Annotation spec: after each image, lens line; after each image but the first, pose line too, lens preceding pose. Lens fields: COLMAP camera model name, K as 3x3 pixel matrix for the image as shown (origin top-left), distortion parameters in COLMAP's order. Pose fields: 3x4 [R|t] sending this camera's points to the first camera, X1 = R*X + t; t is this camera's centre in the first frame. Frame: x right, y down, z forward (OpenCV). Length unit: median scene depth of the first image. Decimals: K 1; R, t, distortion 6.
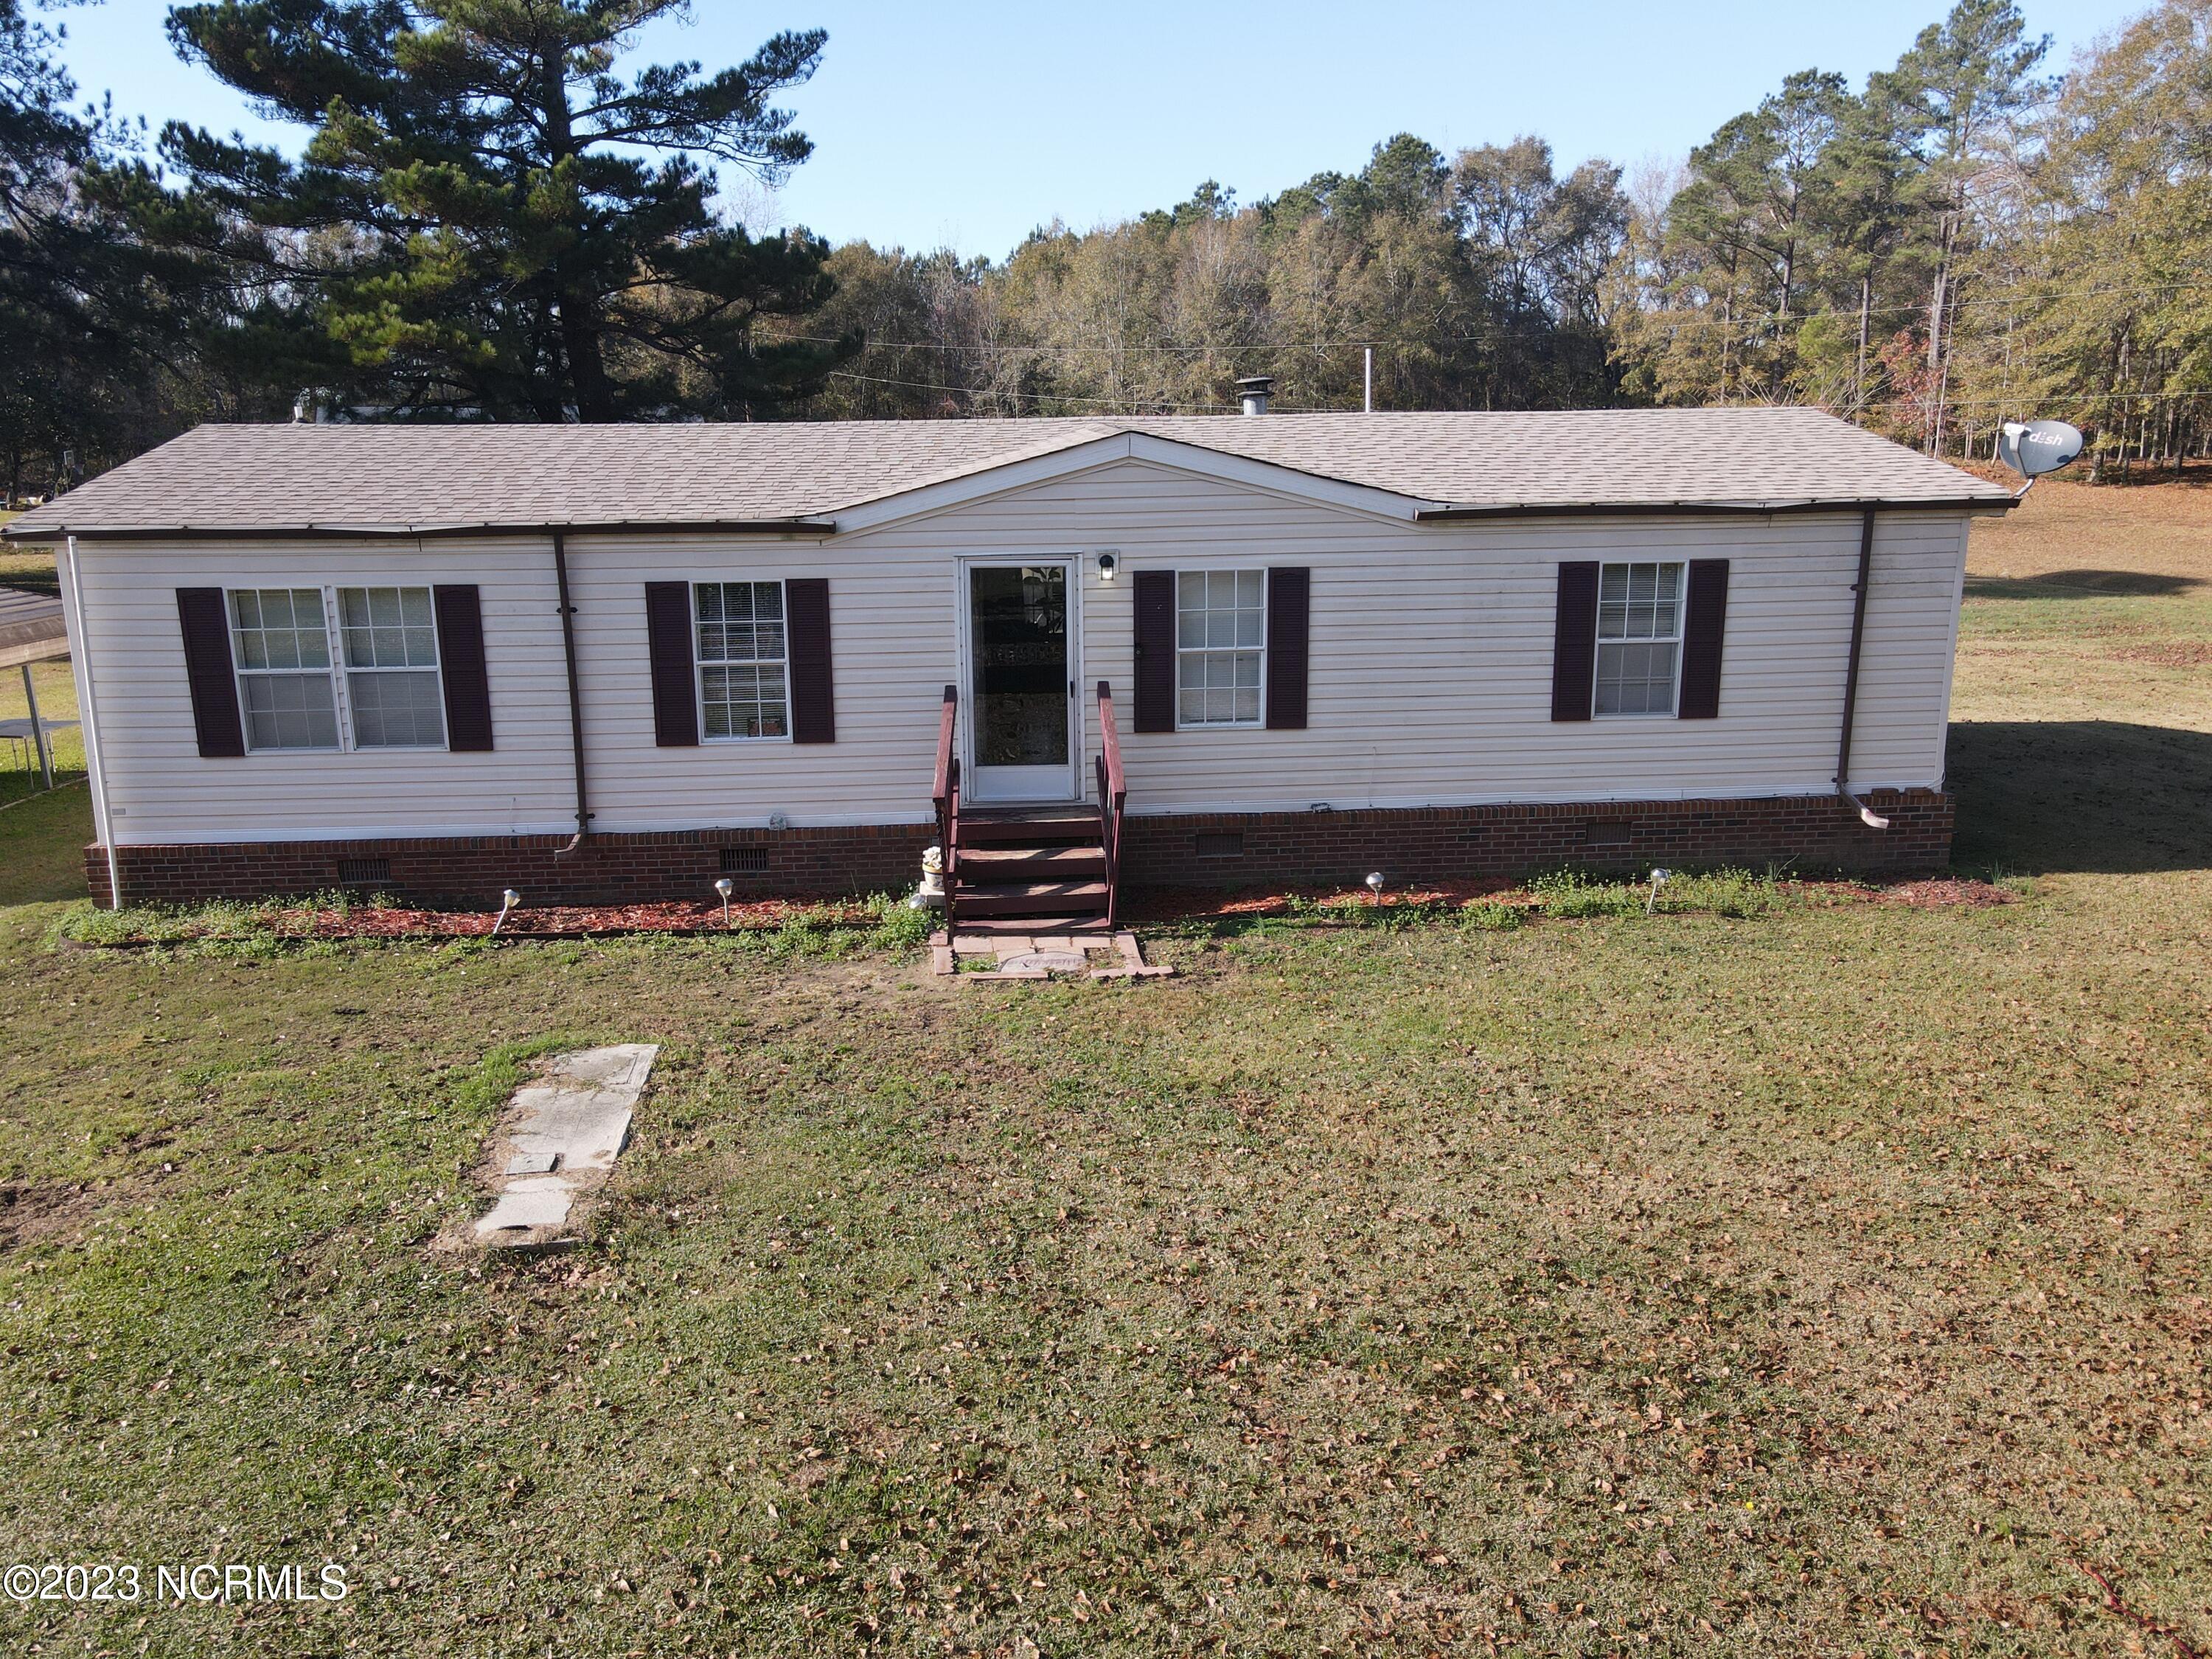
lens RADIAL K [[1617.5, 0, 1095.3], [0, 1617.5, 818.0], [0, 0, 1]] dist [0.012094, 0.008316]
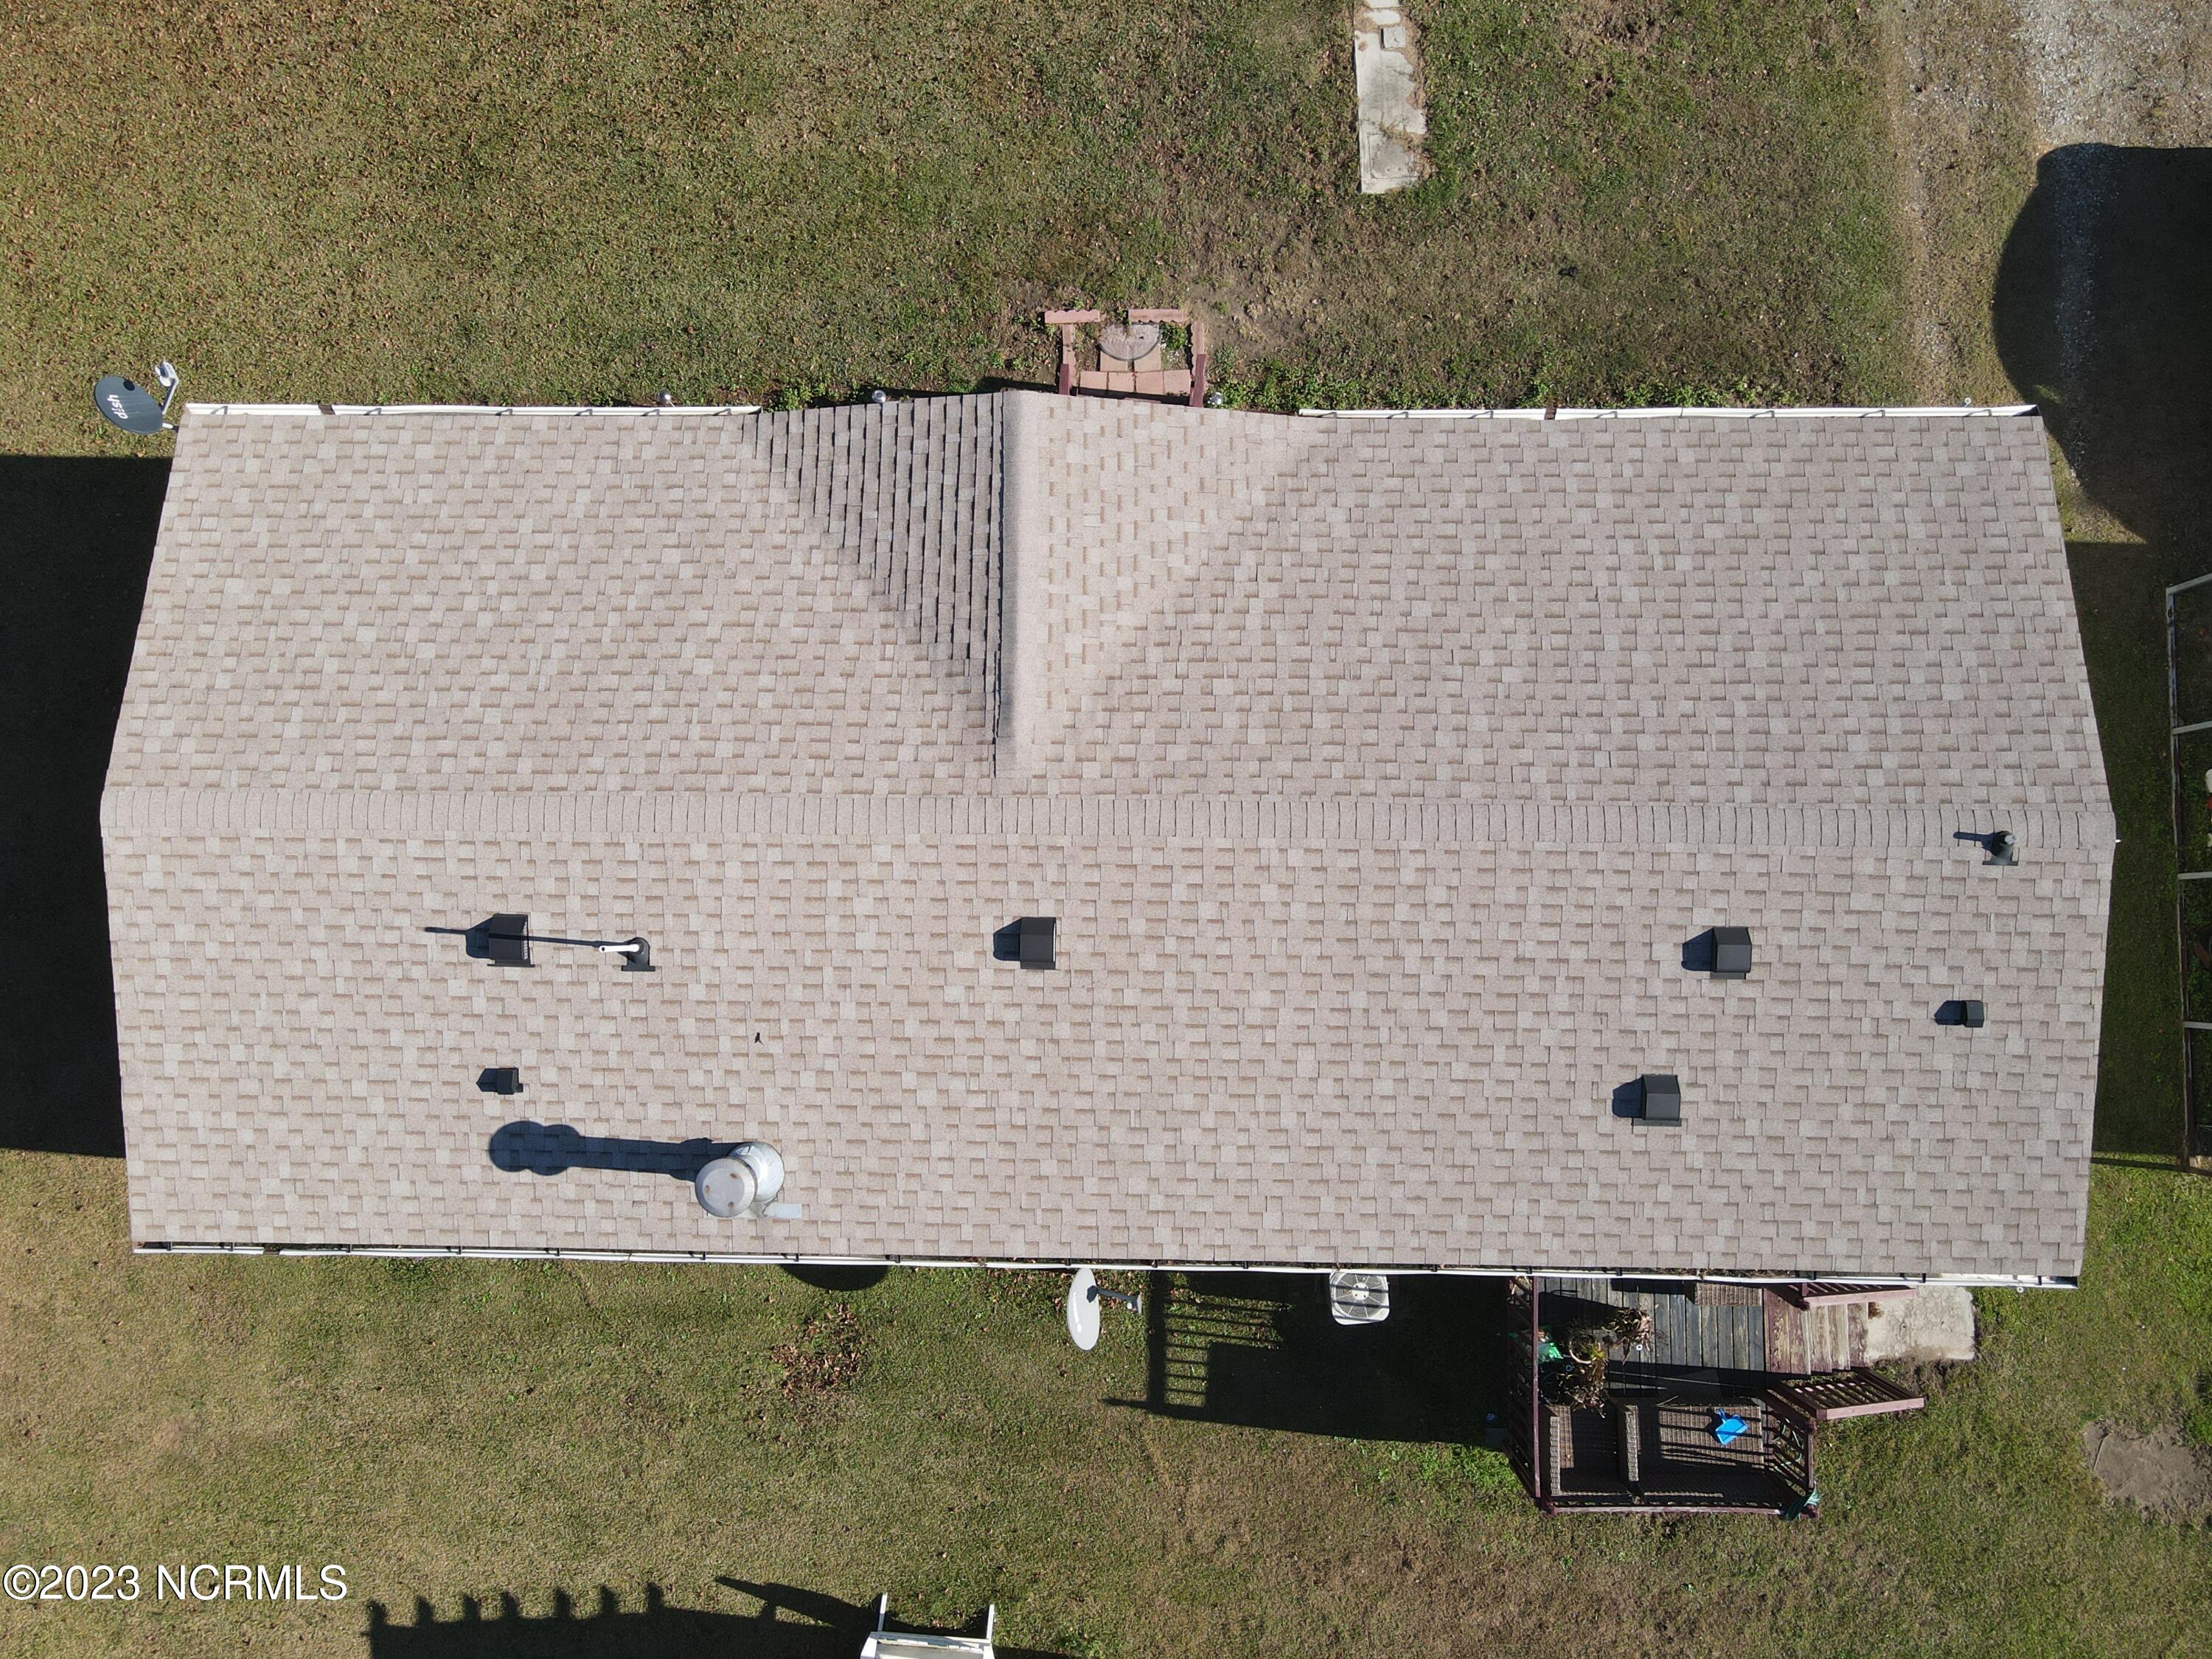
lens RADIAL K [[1617.5, 0, 1095.3], [0, 1617.5, 818.0], [0, 0, 1]] dist [0.012094, 0.008316]
pose [[-0.995429, -0.083075, 0.047119, -0.092610], [0.058816, -0.144513, 0.987753, -1.239334], [-0.075248, 0.986009, 0.148739, 1.056079]]
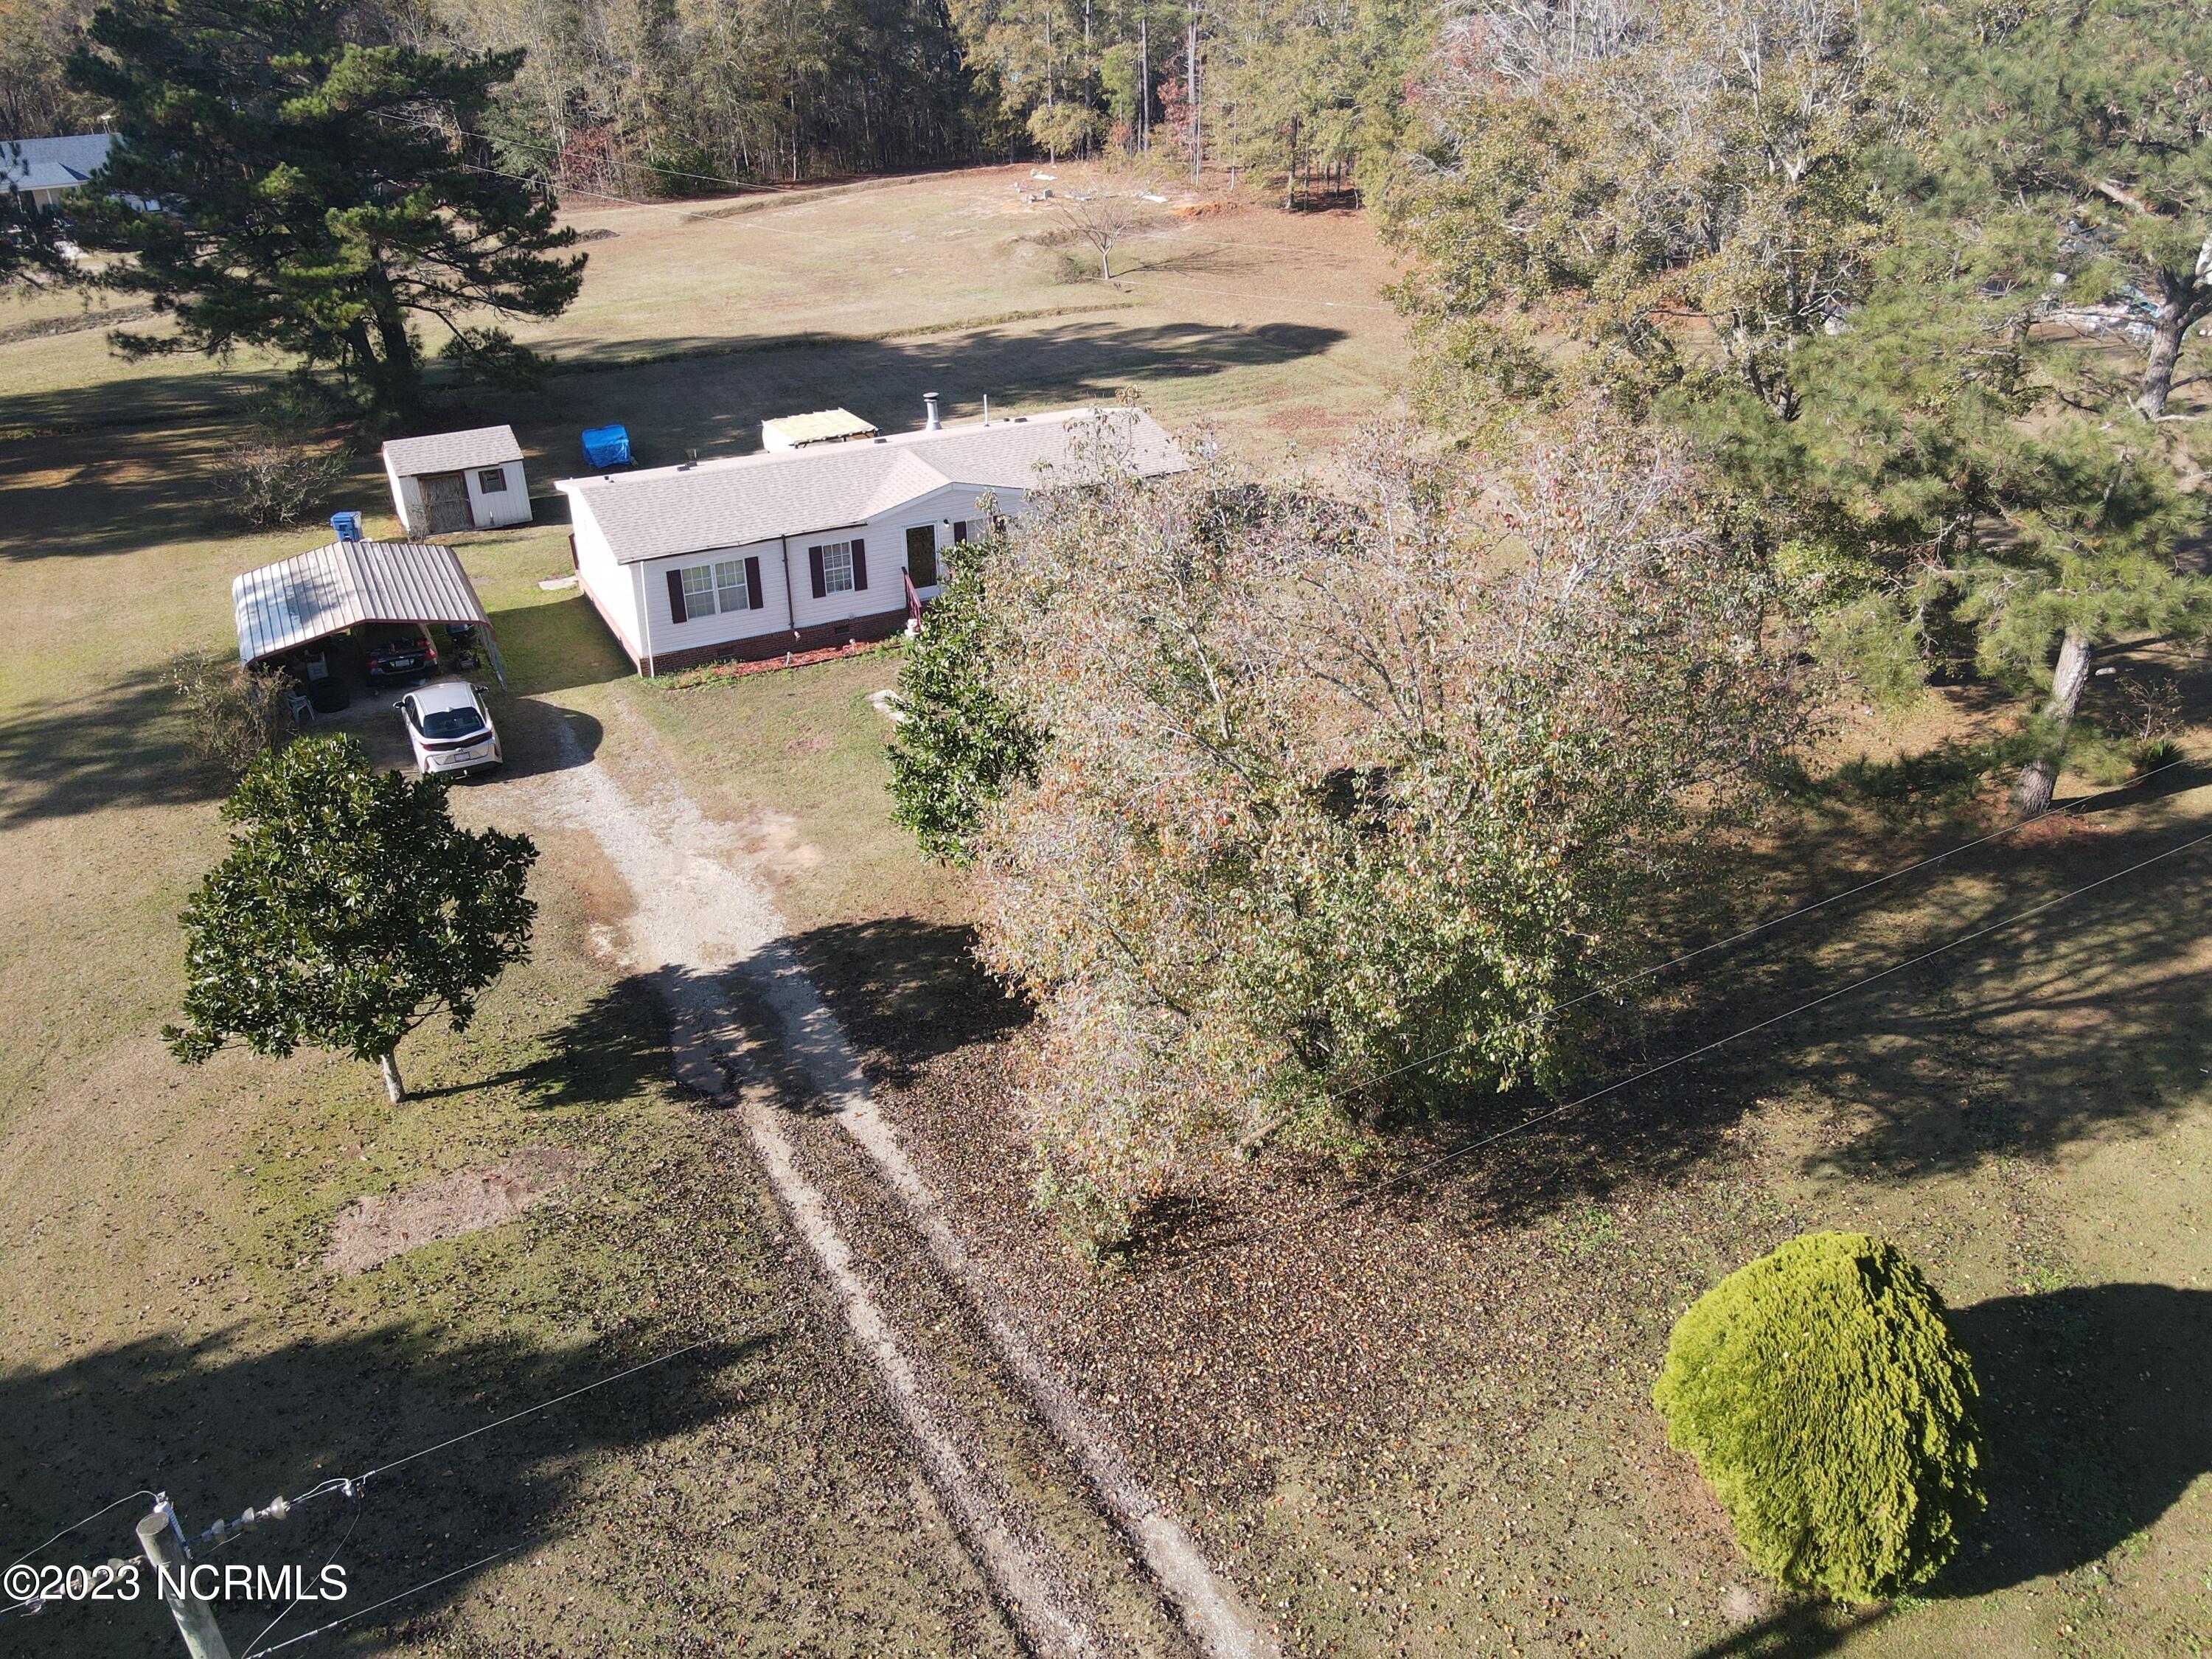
lens RADIAL K [[1617.5, 0, 1095.3], [0, 1617.5, 818.0], [0, 0, 1]] dist [0.012094, 0.008316]
pose [[0.919338, -0.185906, 0.346780, -0.902115], [0.089038, 0.956773, 0.276871, -0.438781], [-0.383262, -0.223662, 0.896151, -2.005935]]
